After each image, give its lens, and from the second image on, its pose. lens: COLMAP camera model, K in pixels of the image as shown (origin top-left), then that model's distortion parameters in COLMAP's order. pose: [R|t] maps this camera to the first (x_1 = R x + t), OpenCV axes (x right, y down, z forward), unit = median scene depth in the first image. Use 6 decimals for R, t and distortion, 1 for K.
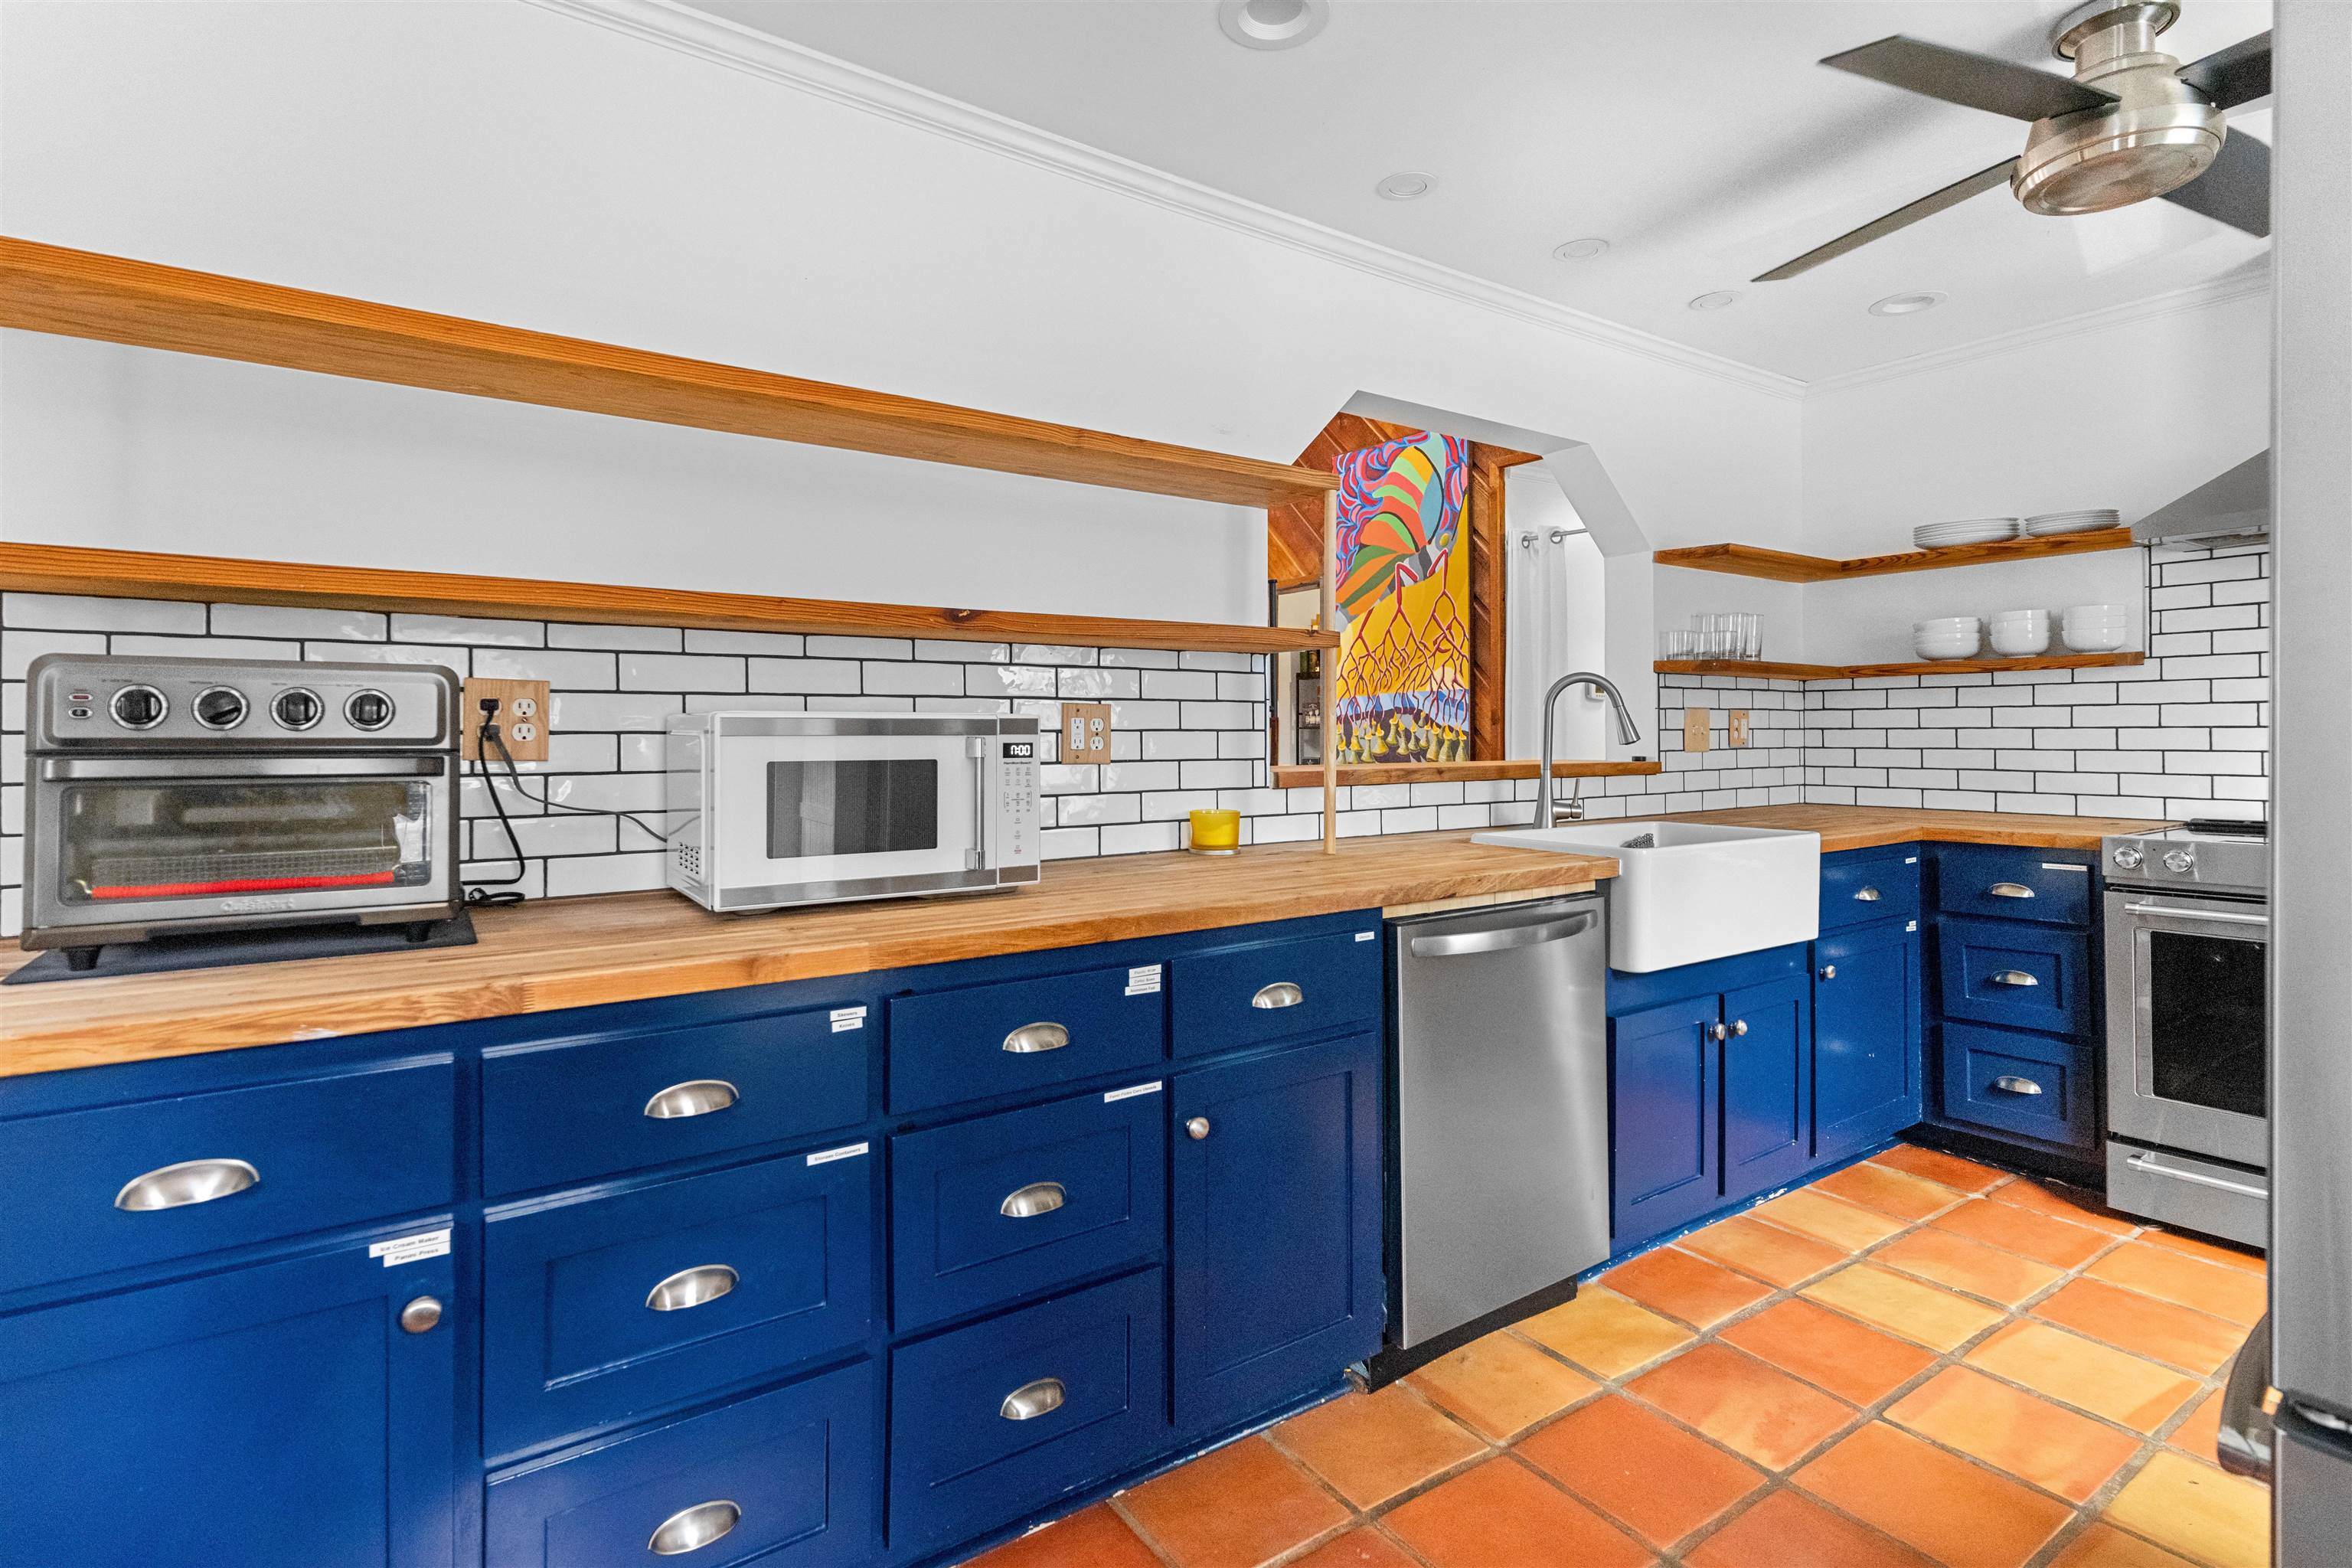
lens RADIAL K [[1141.6, 0, 1164.5], [0, 1141.6, 725.9], [0, 0, 1]] dist [0.002777, 0.000187]
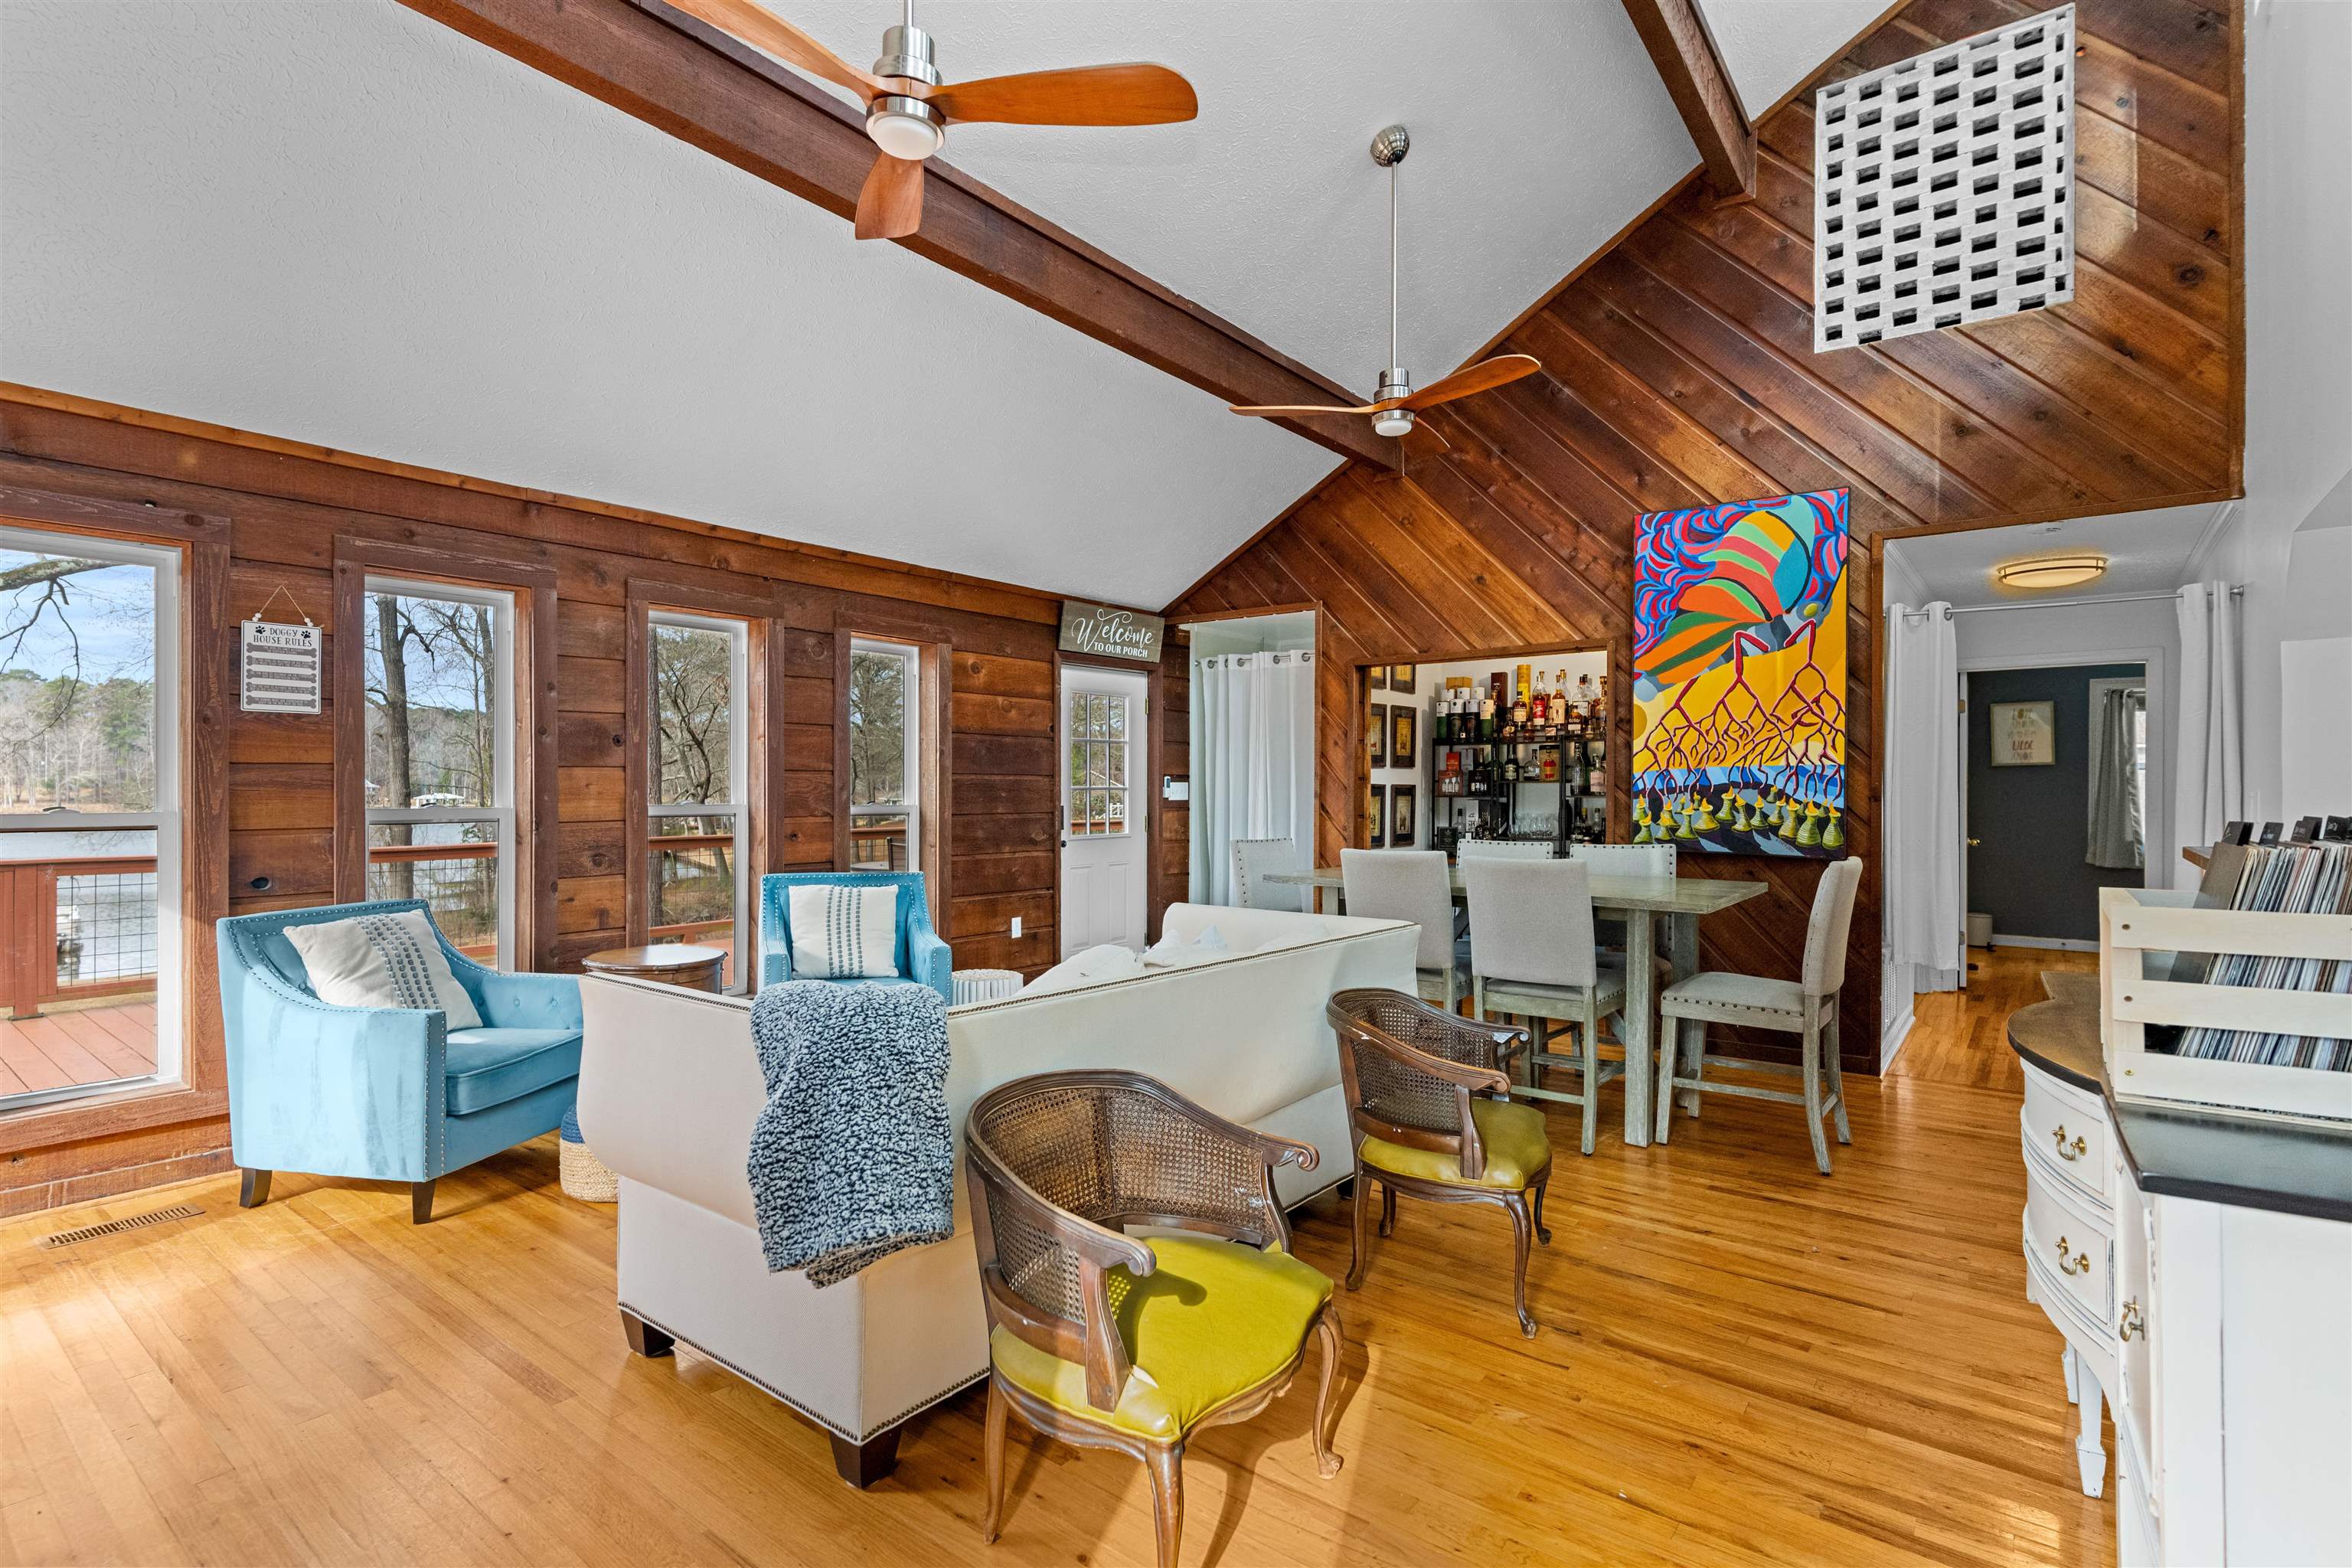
lens RADIAL K [[1124.6, 0, 1176.0], [0, 1124.6, 784.0], [0, 0, 1]] dist [0.011389, -0.000032]
pose [[0.950993, 0.004213, 0.309184, -0.844576], [-0.005754, 0.999975, 0.004070, -0.024229], [-0.309159, -0.005650, 0.950994, 0.382296]]
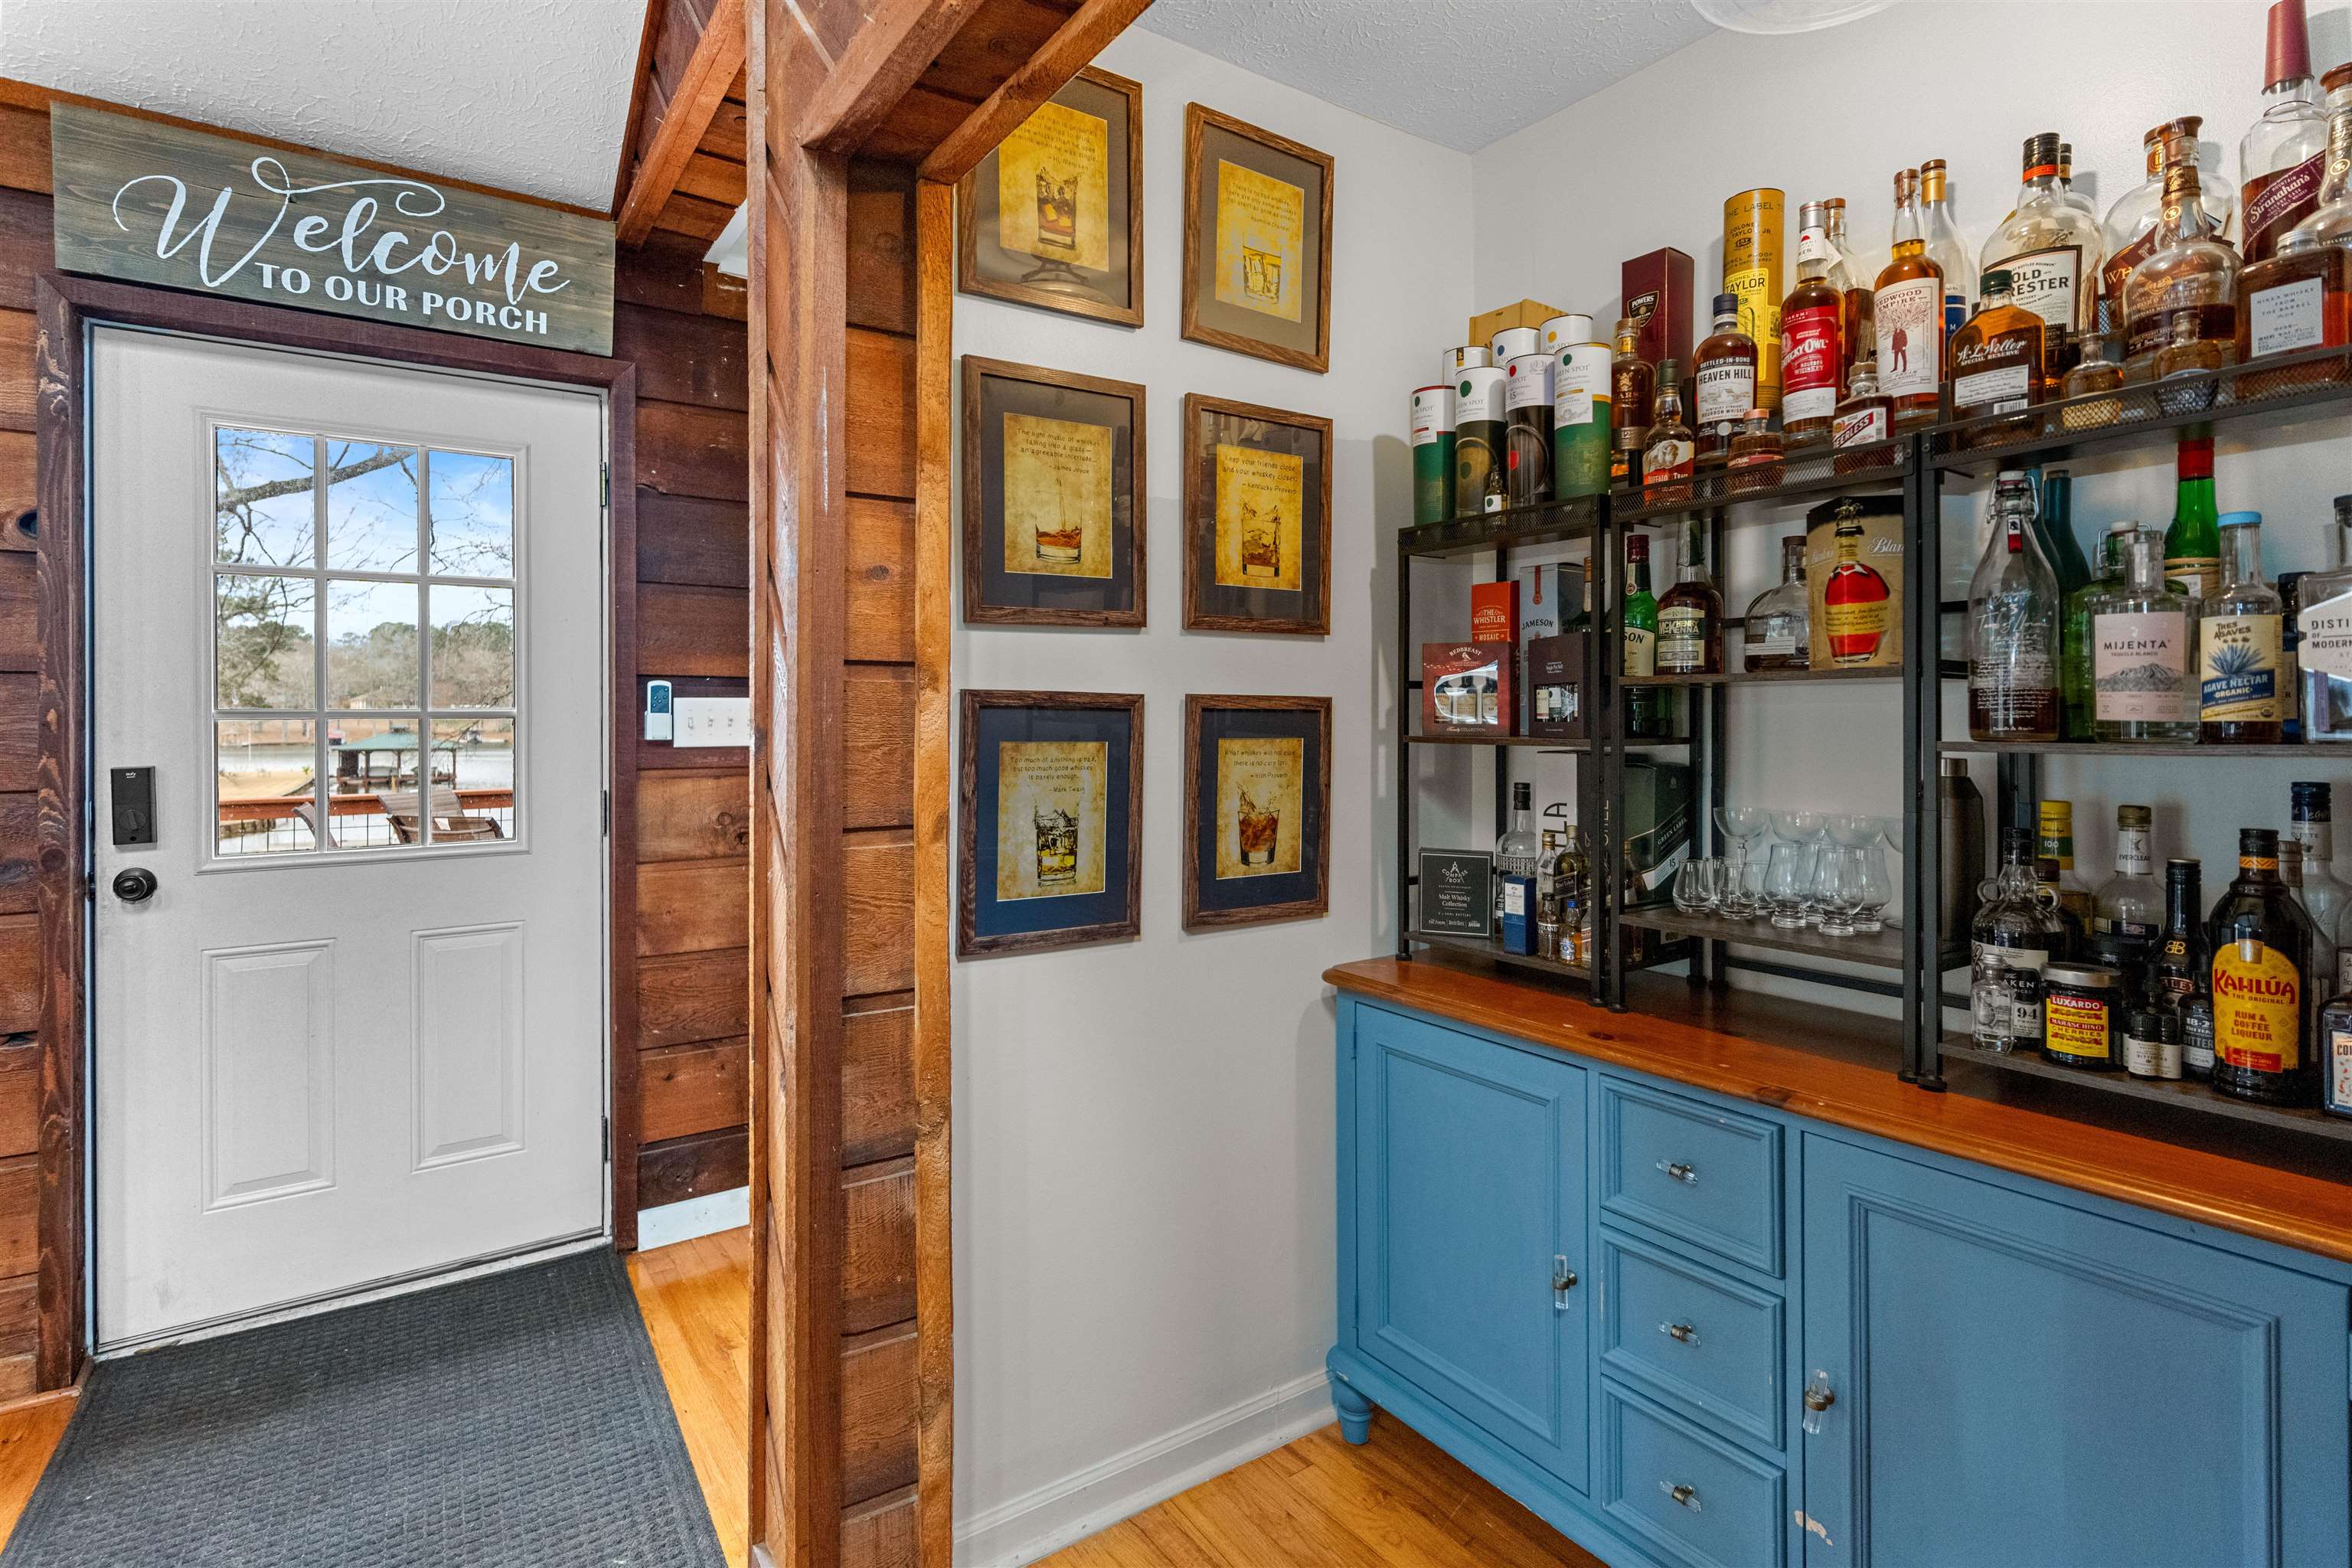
lens RADIAL K [[1141.6, 0, 1164.5], [0, 1141.6, 725.9], [0, 0, 1]] dist [0.002777, 0.000187]
pose [[0.999999, 0.001261, 0.000403, 0.135525], [-0.001267, 0.999902, 0.013914, -0.010362], [-0.000385, -0.013915, 0.999903, 1.638699]]
